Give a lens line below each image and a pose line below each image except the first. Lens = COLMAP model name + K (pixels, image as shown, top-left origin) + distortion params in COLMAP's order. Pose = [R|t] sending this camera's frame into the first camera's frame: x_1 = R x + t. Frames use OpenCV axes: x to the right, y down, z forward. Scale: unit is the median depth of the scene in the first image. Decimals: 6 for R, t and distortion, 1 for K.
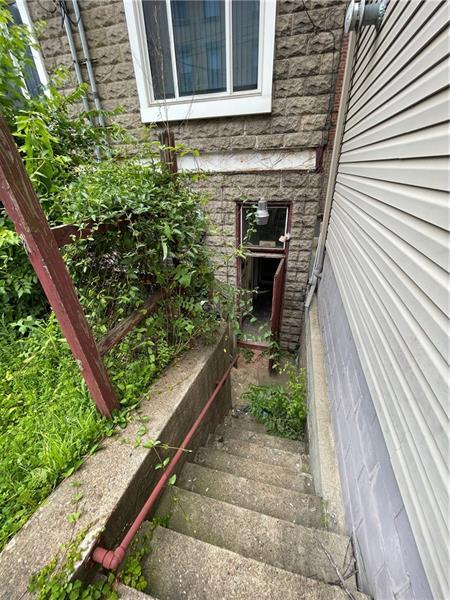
lens RADIAL K [[243.0, 0, 223.9], [0, 243.0, 298.0], [0, 0, 1]] dist [-0.002794, 0.000227]
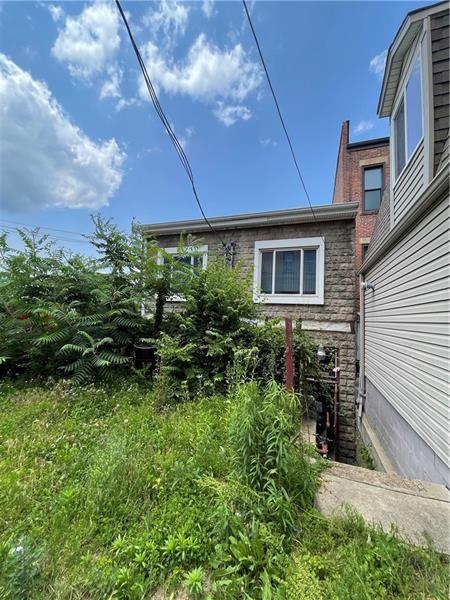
lens RADIAL K [[243.0, 0, 227.9], [0, 243.0, 298.1], [0, 0, 1]] dist [-0.002794, 0.000227]
pose [[0.993985, 0.065743, -0.087585, -0.383192], [-0.102647, 0.838044, -0.535861, 0.314860], [0.038171, 0.541628, 0.839751, -0.675319]]
